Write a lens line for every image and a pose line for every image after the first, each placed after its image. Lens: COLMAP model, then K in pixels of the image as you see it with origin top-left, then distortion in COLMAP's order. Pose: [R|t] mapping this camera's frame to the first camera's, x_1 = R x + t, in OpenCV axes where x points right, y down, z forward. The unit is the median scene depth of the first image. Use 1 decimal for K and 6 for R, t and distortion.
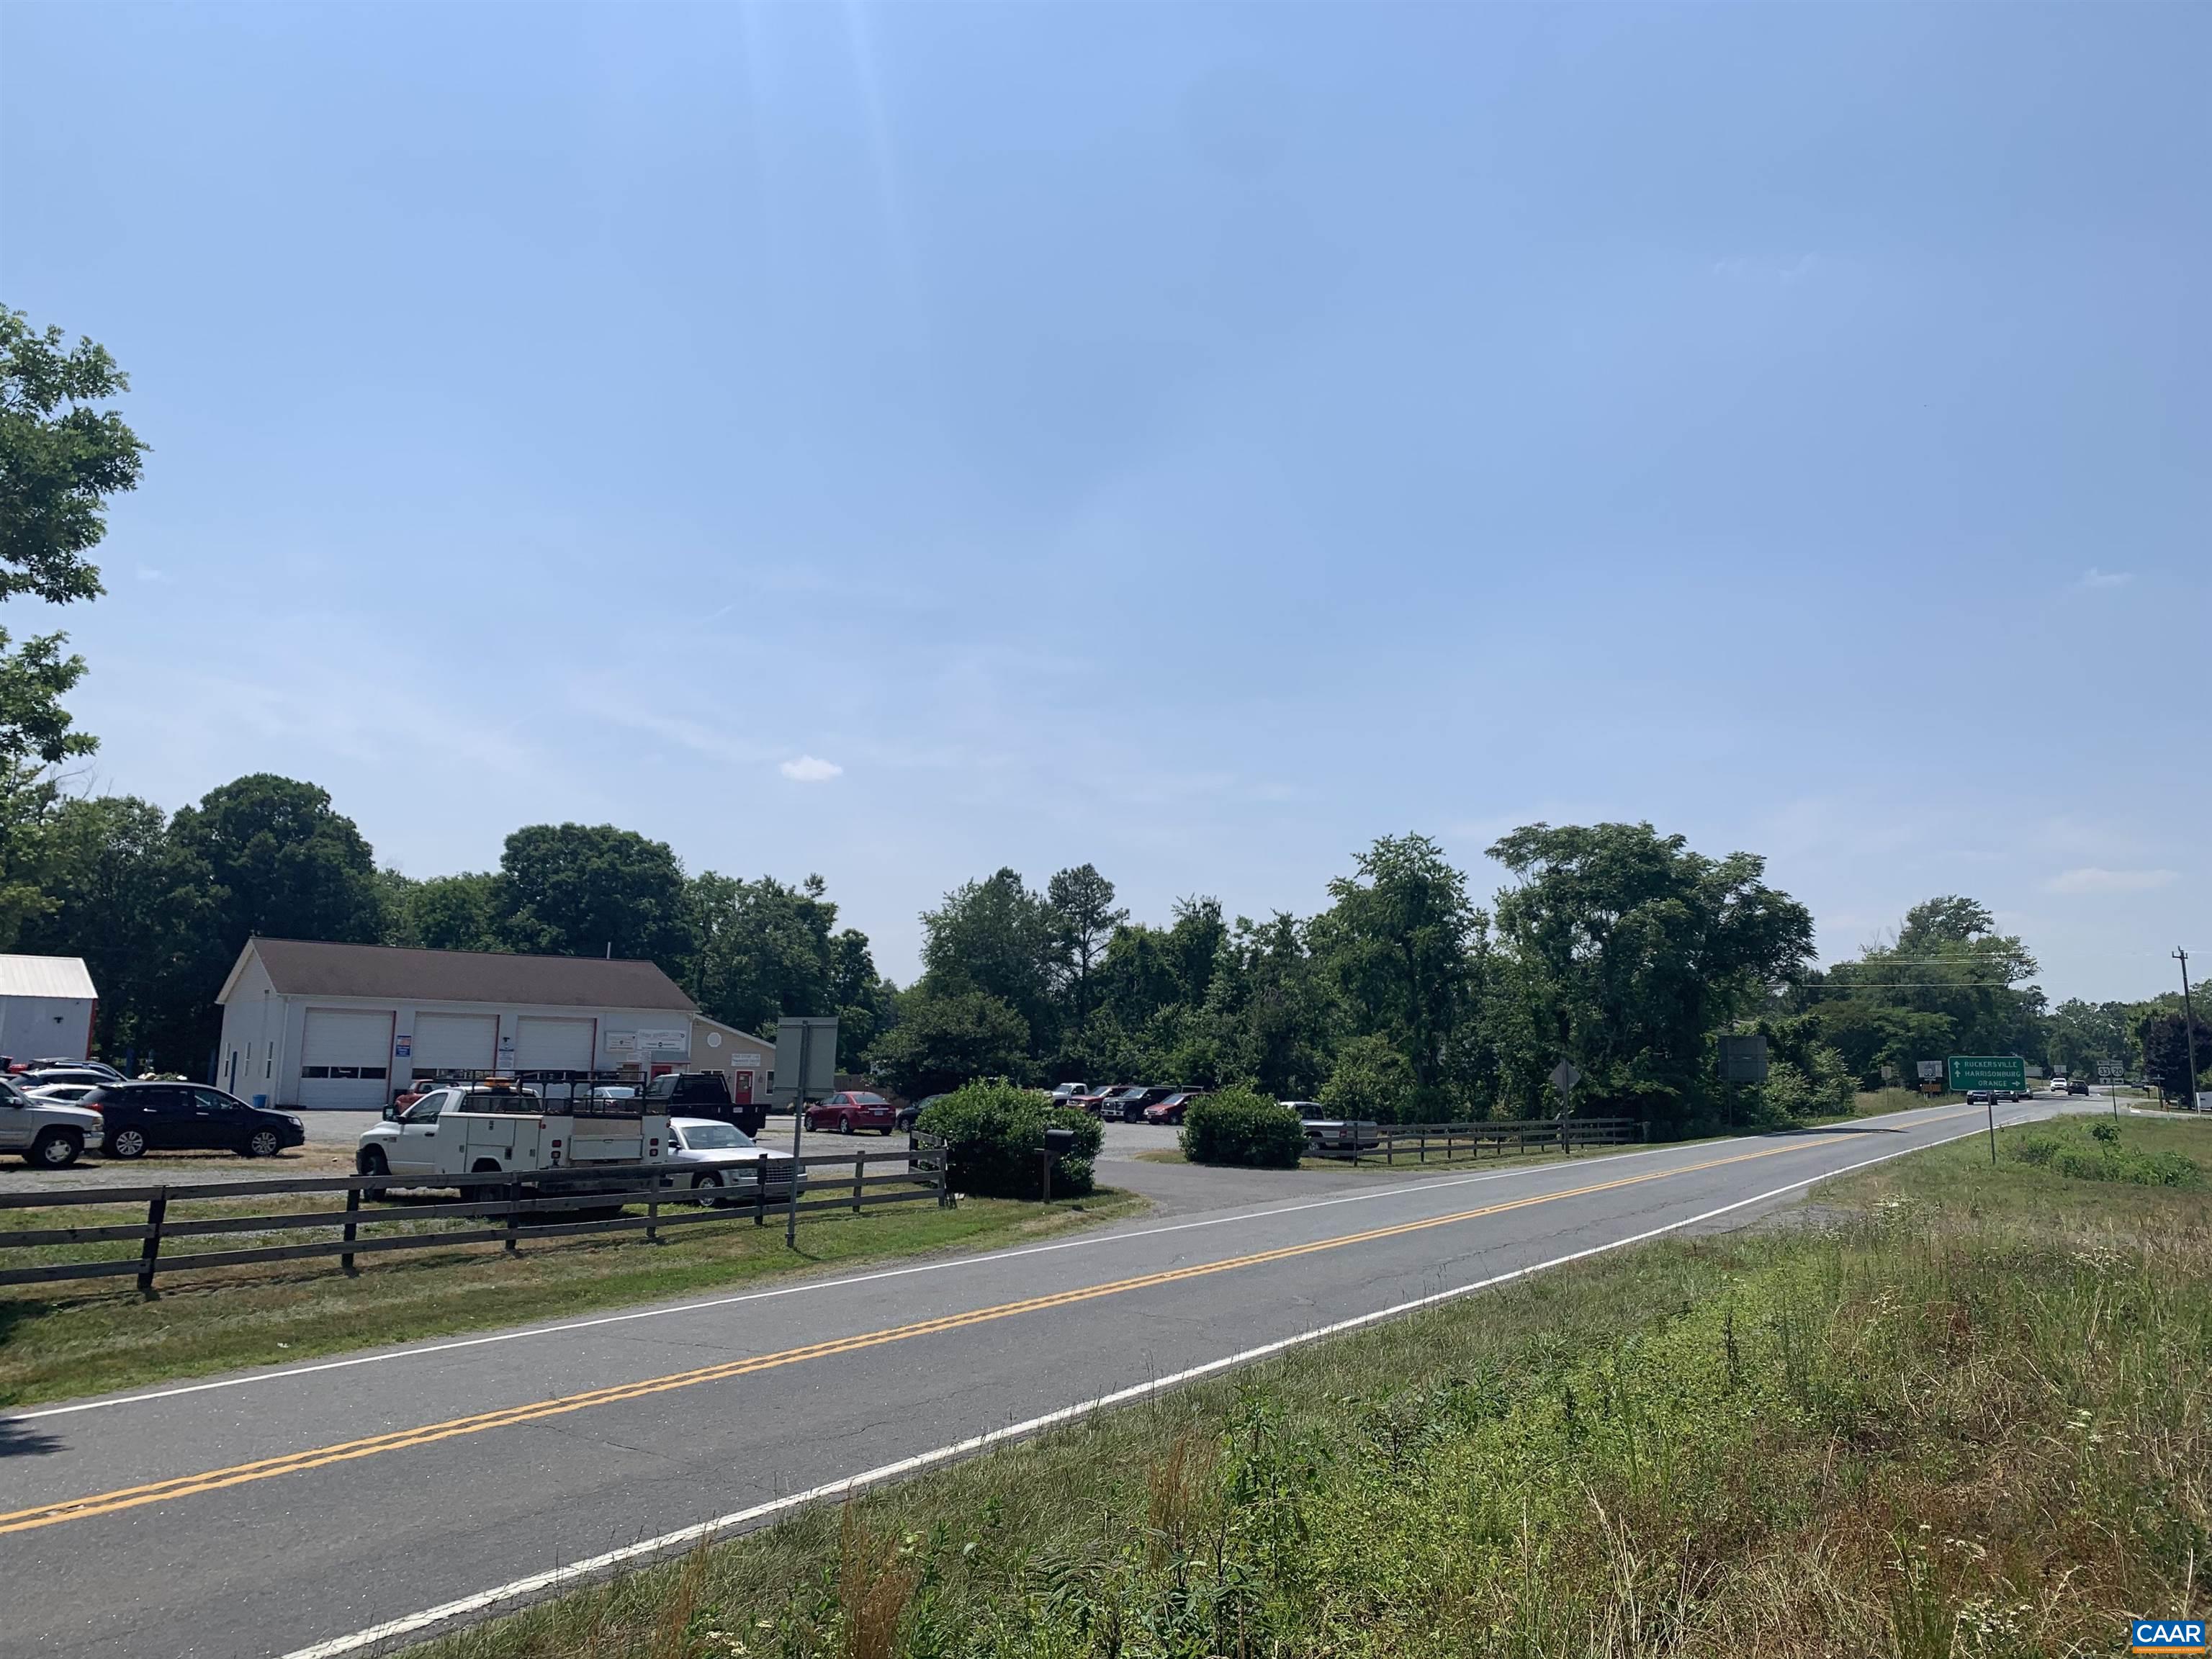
lens RADIAL K [[1676.6, 0, 1062.2], [0, 1676.6, 852.4], [0, 0, 1]] dist [0.022938, -0.004621]
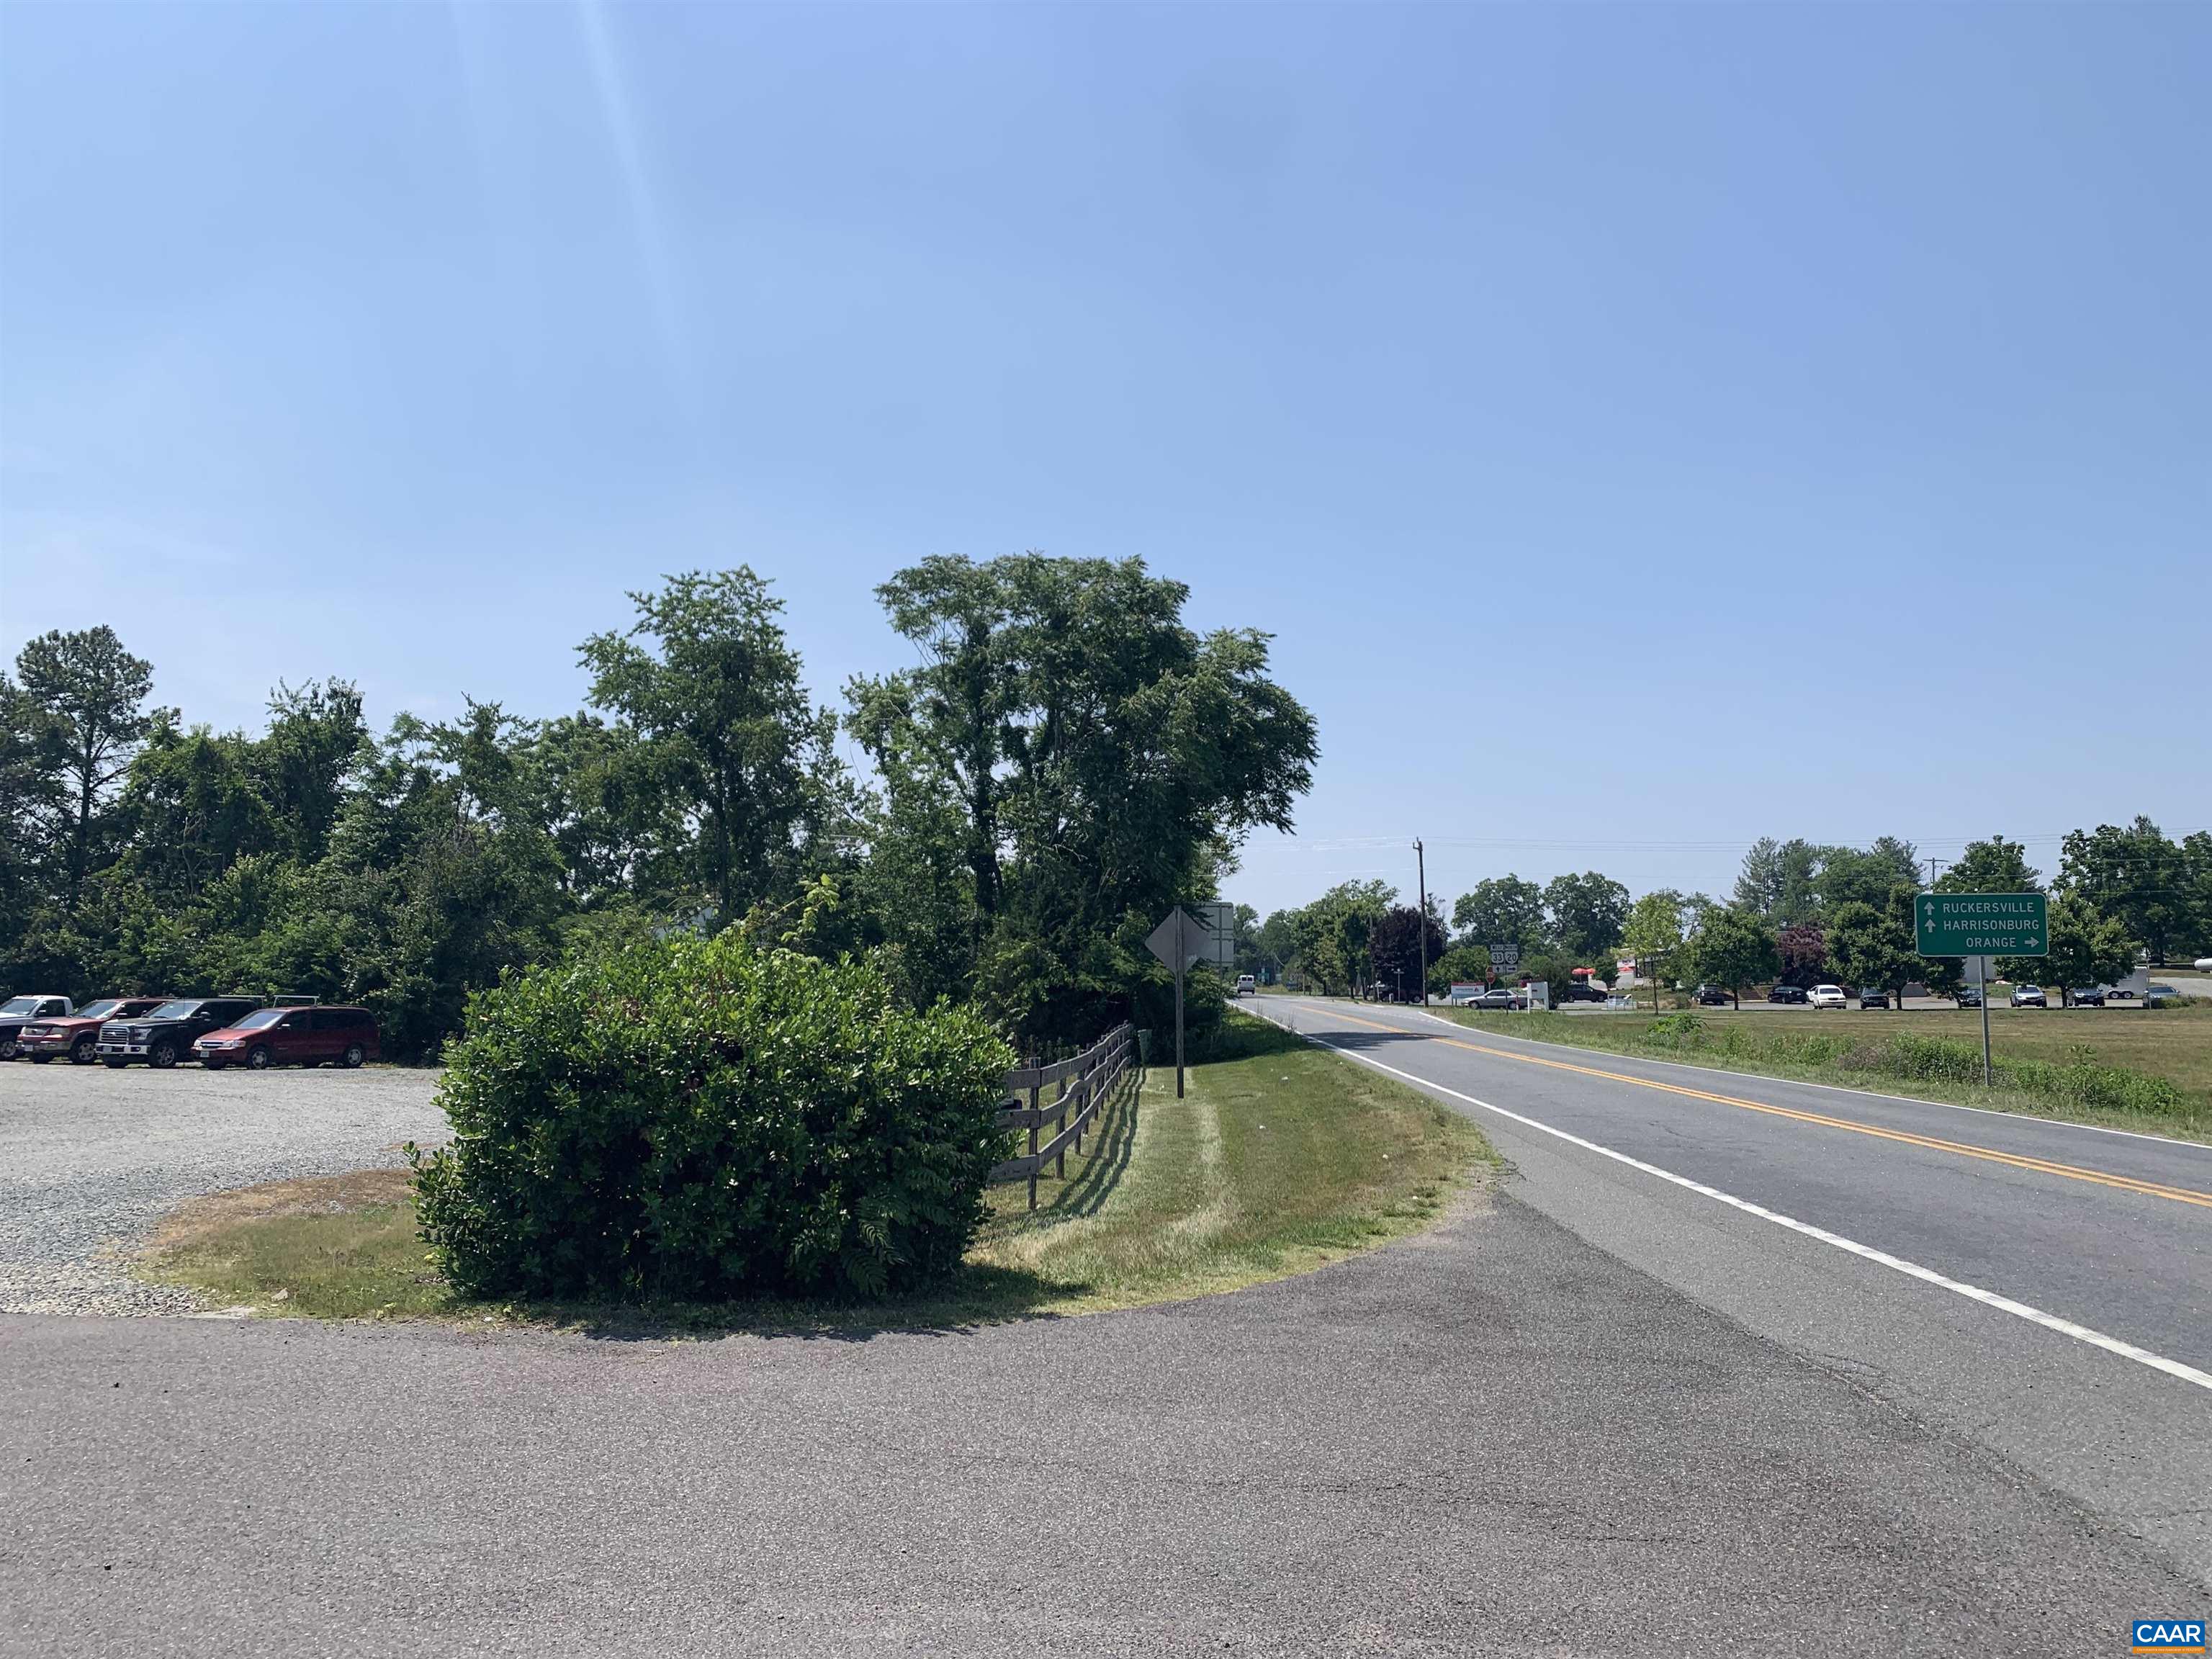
lens RADIAL K [[1662.1, 0, 1106.0], [0, 1662.1, 829.5], [0, 0, 1]] dist [0.114062, -0.093932]
pose [[0.859368, 0.037380, 0.509990, 0.016615], [-0.055563, 0.998246, 0.020460, 0.051186], [-0.508331, -0.045919, 0.859937, 0.337217]]
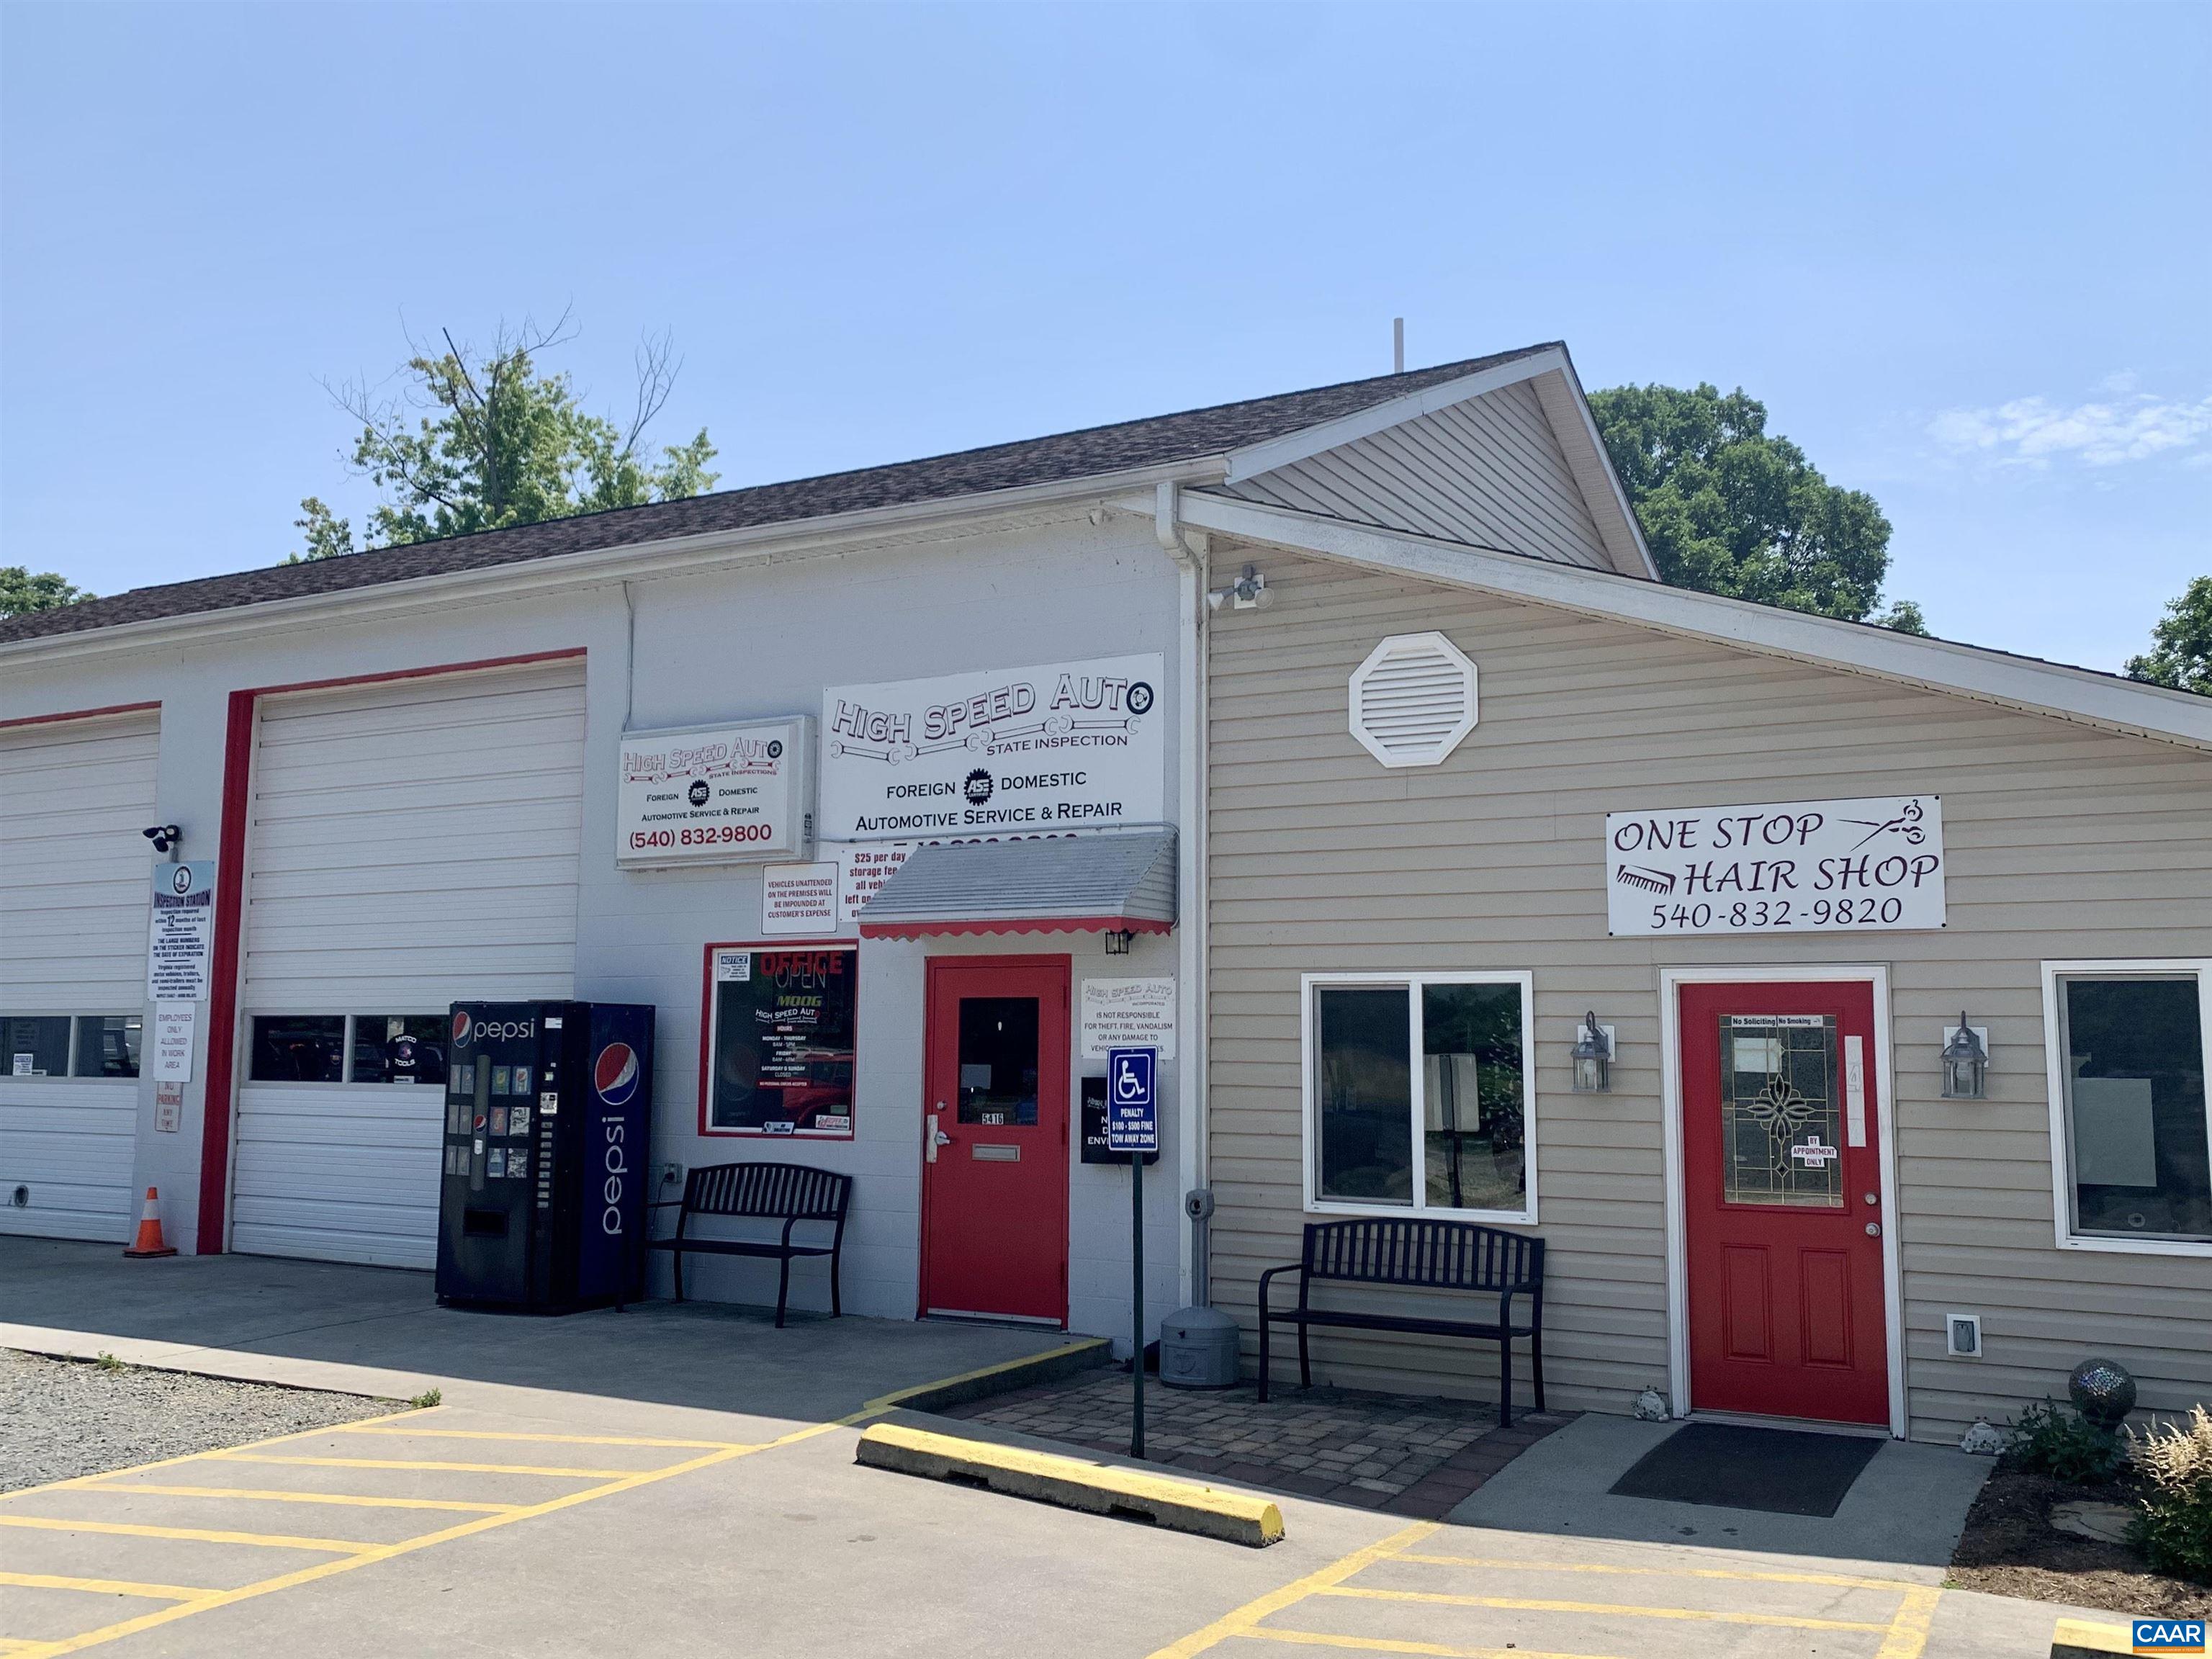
lens RADIAL K [[1956.2, 0, 1100.3], [0, 1956.2, 795.8], [0, 0, 1]] dist [0.119424, -0.245334]
pose [[0.402353, -0.135996, -0.905327, -0.082477], [0.121018, 0.988128, -0.094650, 0.102979], [0.907451, -0.071478, 0.414034, 0.752570]]
